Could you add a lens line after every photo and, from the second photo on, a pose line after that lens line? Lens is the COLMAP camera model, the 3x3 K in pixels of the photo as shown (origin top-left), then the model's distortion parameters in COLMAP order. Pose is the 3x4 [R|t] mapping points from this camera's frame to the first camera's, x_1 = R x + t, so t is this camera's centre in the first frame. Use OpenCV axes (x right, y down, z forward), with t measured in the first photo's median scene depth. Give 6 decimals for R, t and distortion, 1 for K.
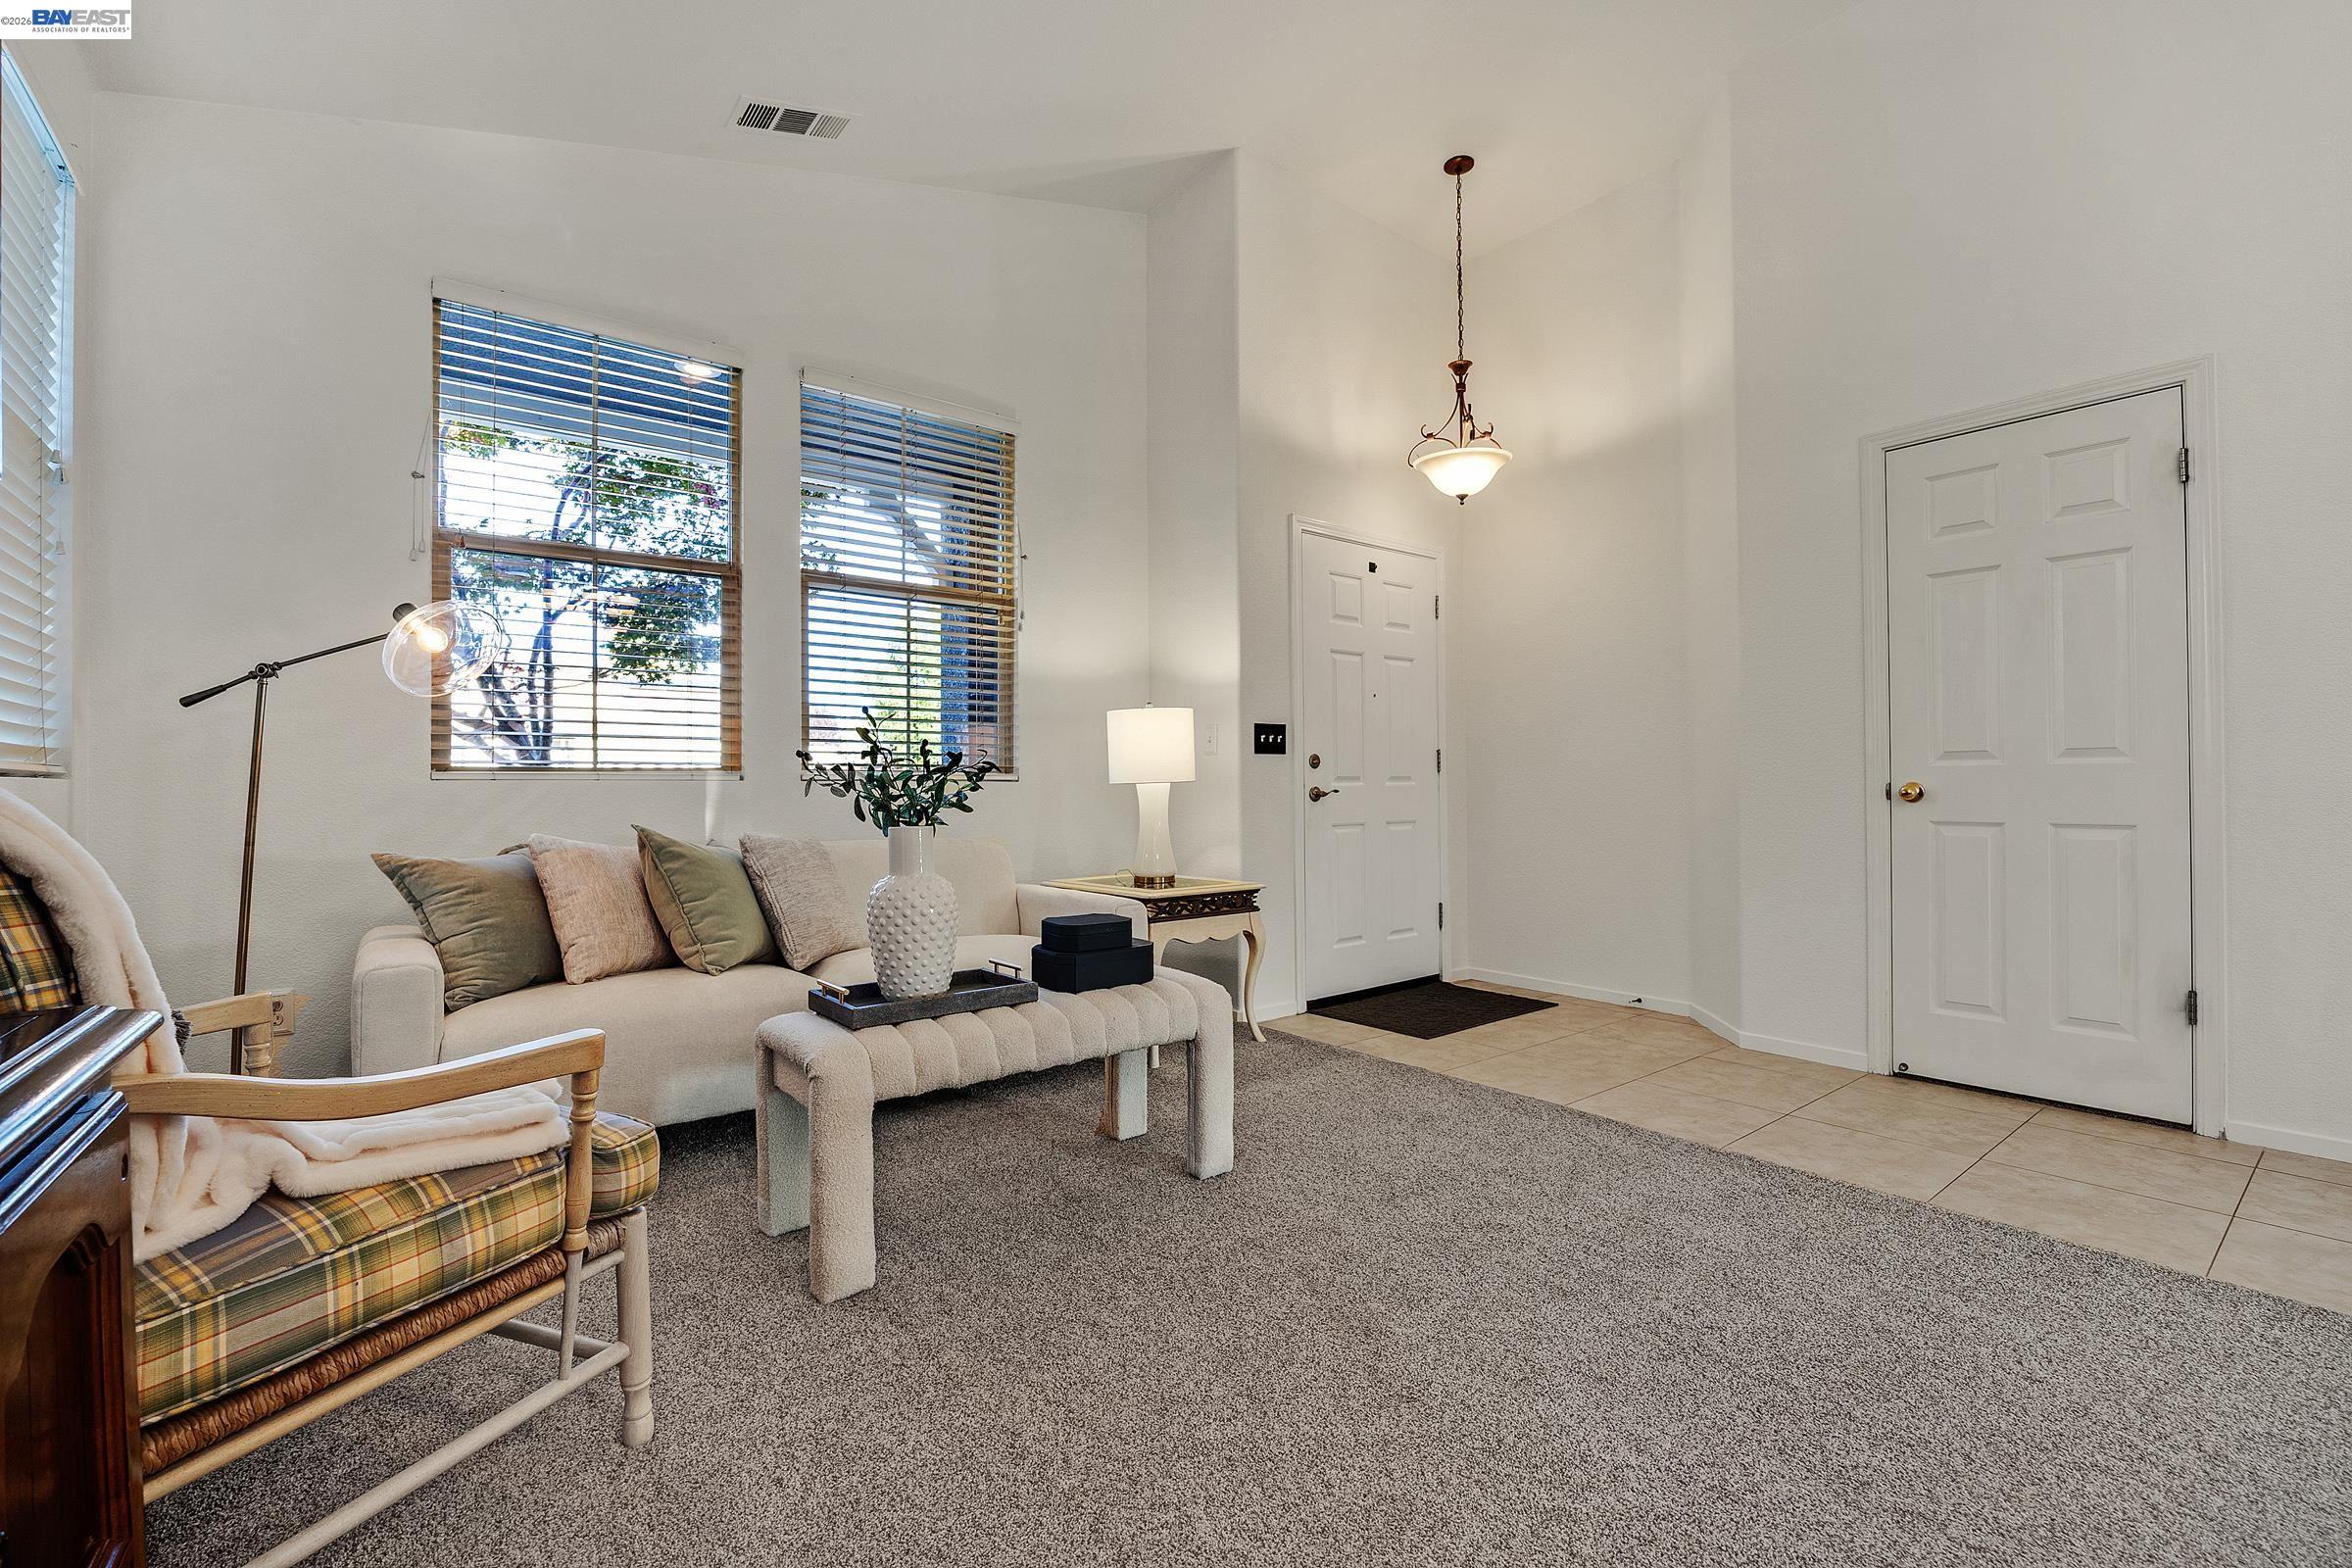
lens RADIAL K [[1006.0, 0, 1176.0], [0, 1006.0, 784.0], [0, 0, 1]] dist [-0.019254, 0.001011]
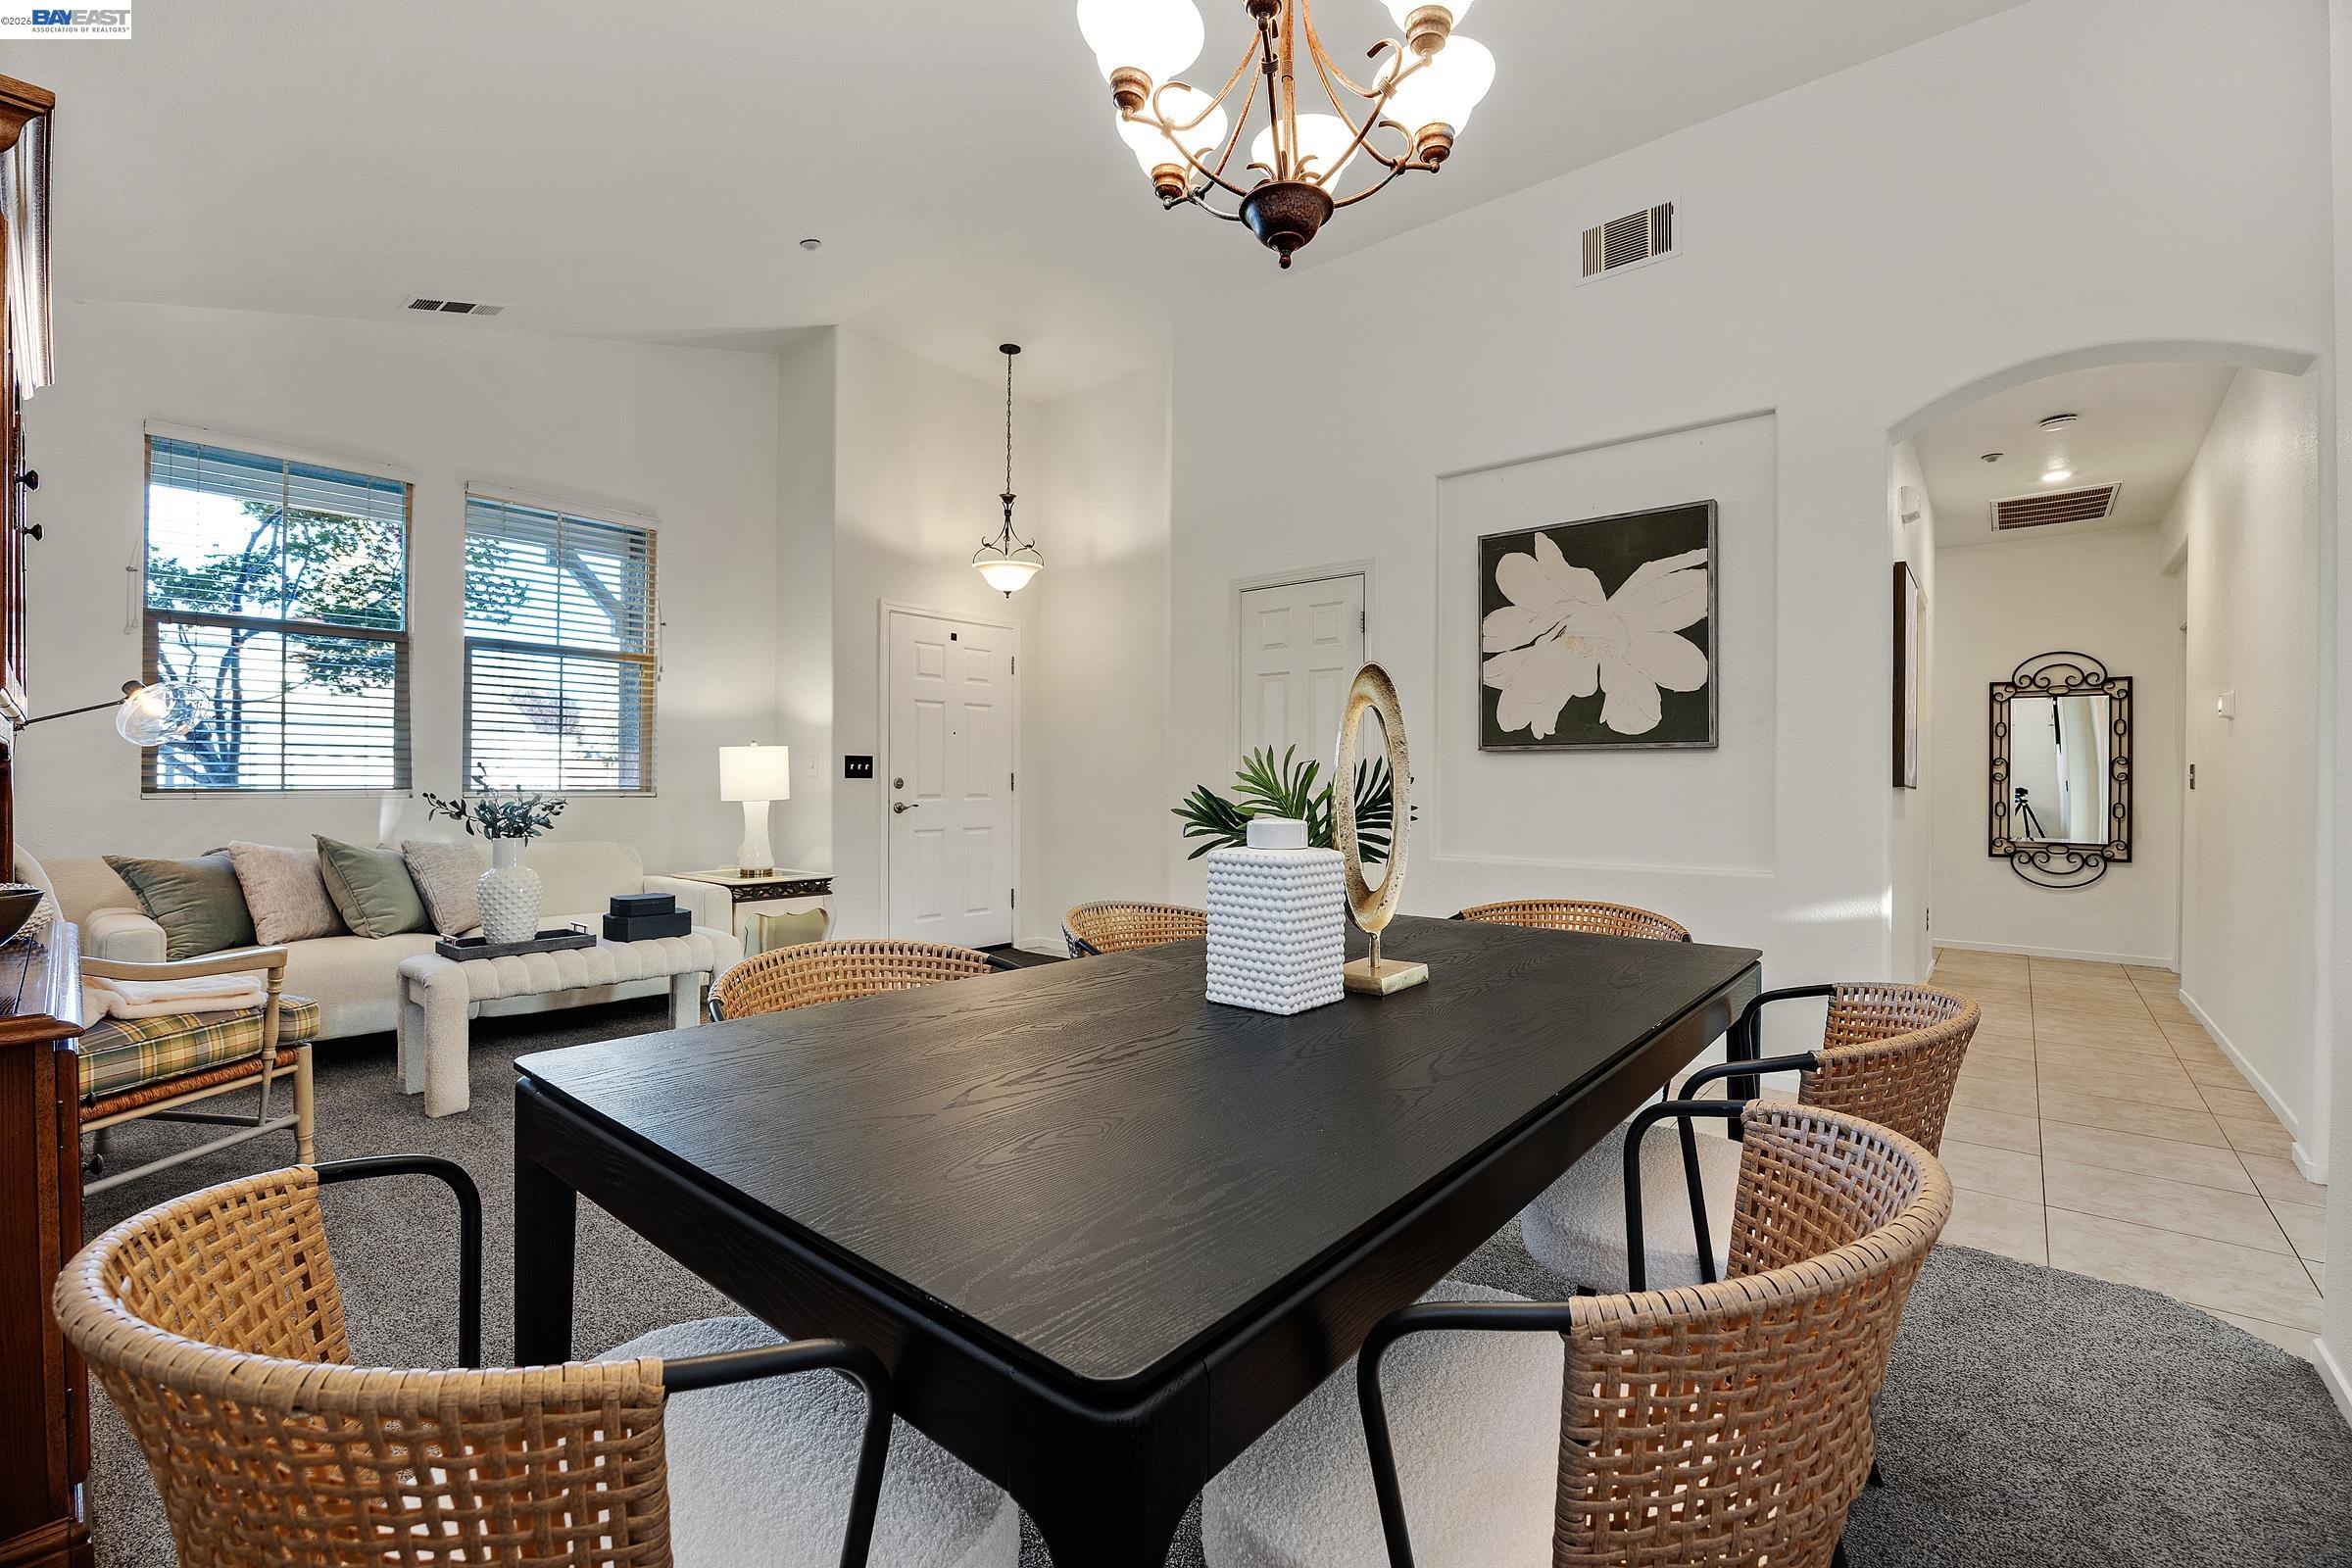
lens RADIAL K [[1006.0, 0, 1176.0], [0, 1006.0, 784.0], [0, 0, 1]] dist [-0.019254, 0.001011]
pose [[0.978635, 0.010809, 0.205322, 0.332546], [-0.011836, 0.999923, 0.003772, -0.046050], [-0.205265, -0.006121, 0.978687, -0.571427]]
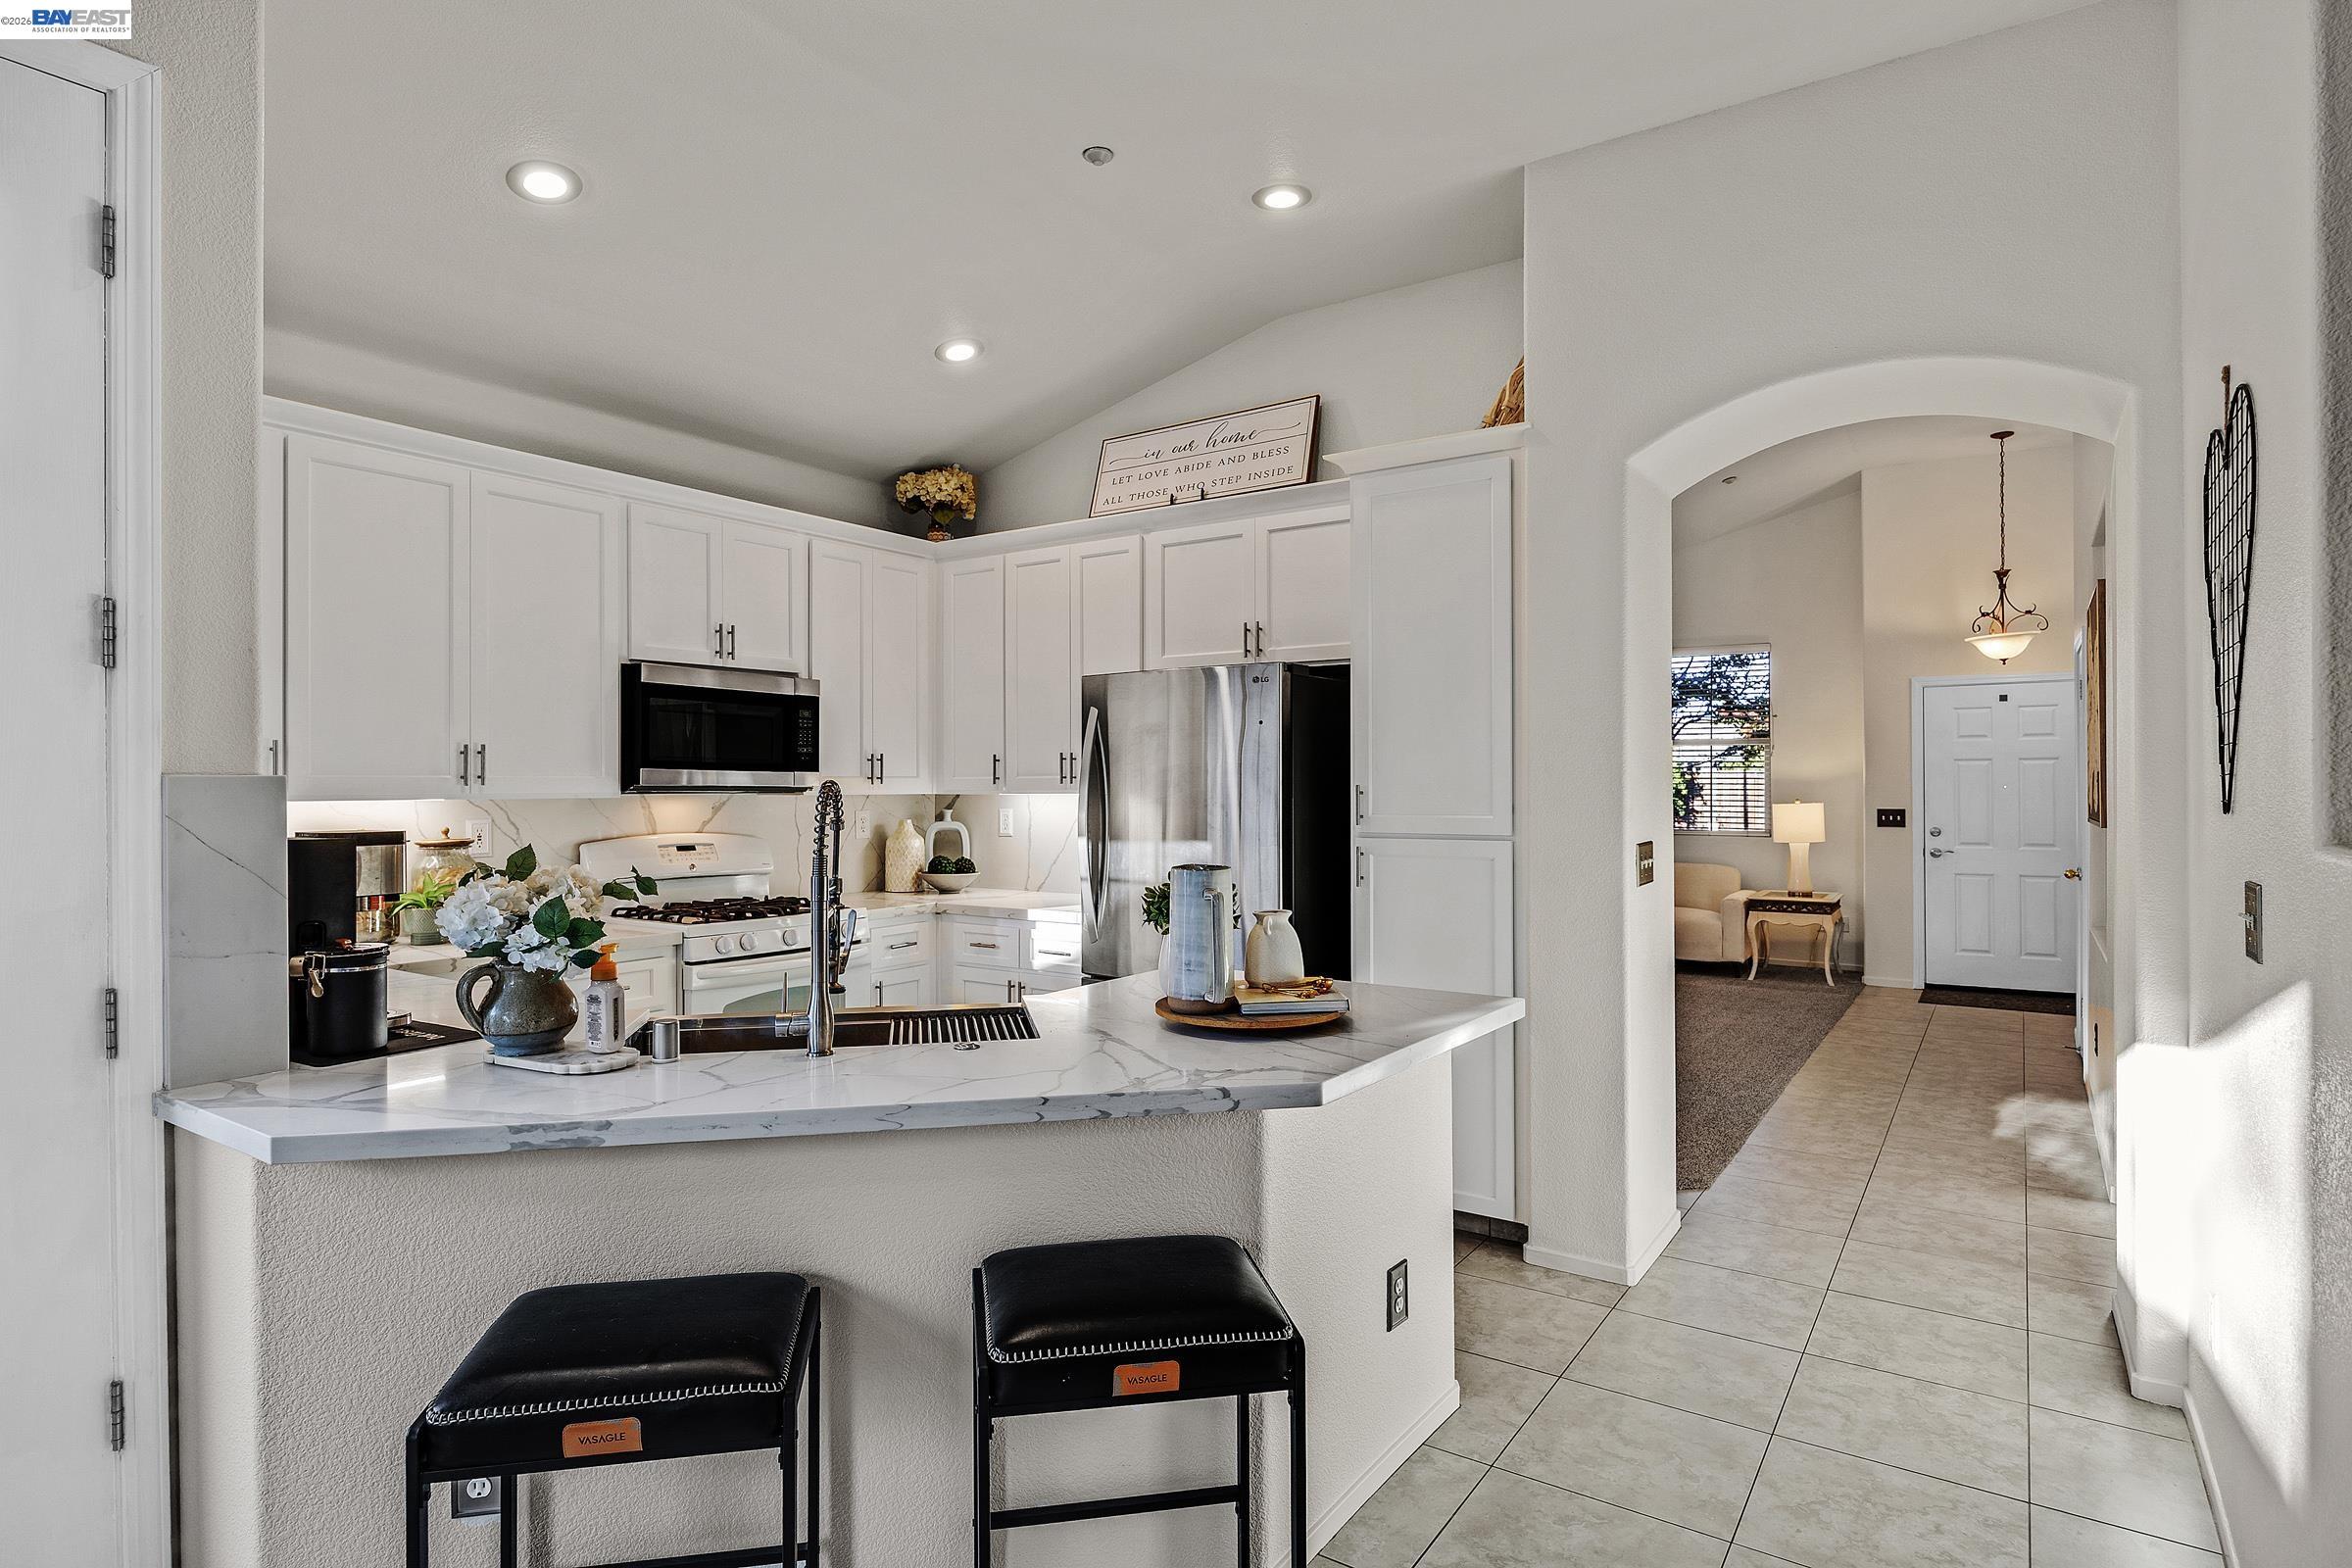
lens RADIAL K [[1254.0, 0, 1176.0], [0, 1254.0, 784.0], [0, 0, 1]] dist [-0.004222, -0.001116]
pose [[0.302177, 0.003895, -0.953244, 2.433914], [0.003939, 0.999978, 0.005334, -0.166599], [0.953244, -0.005367, 0.302155, -1.068181]]
